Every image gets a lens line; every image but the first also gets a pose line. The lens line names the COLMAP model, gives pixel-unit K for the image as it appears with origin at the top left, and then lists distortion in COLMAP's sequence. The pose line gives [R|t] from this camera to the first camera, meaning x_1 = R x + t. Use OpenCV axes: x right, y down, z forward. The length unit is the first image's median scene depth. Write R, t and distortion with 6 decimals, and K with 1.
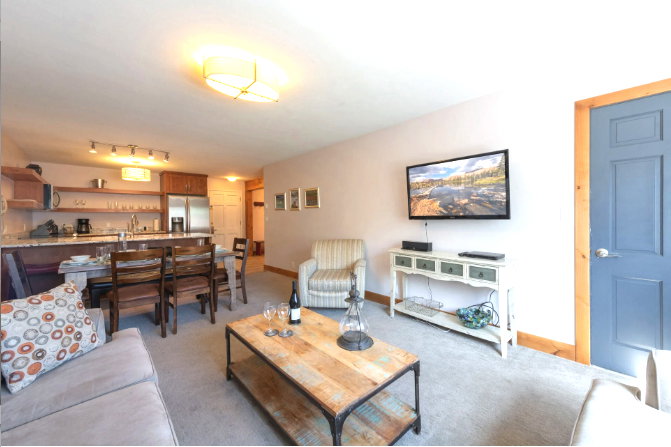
lens RADIAL K [[269.9, 0, 355.4], [0, 269.9, 222.3], [0, 0, 1]] dist [0.000815, 0.000152]
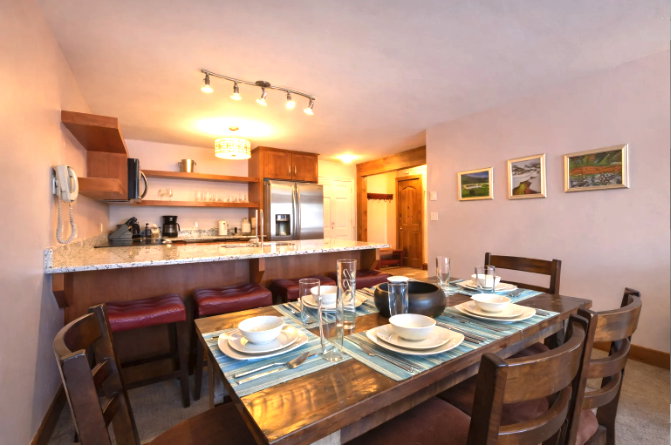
lens RADIAL K [[292.4, 0, 337.4], [0, 292.4, 220.6], [0, 0, 1]] dist [0.000635, -0.000011]
pose [[0.979920, 0.001145, -0.199386, -0.432433], [-0.003463, 0.999930, -0.011281, 0.006608], [0.199359, 0.011745, 0.979856, 0.346078]]
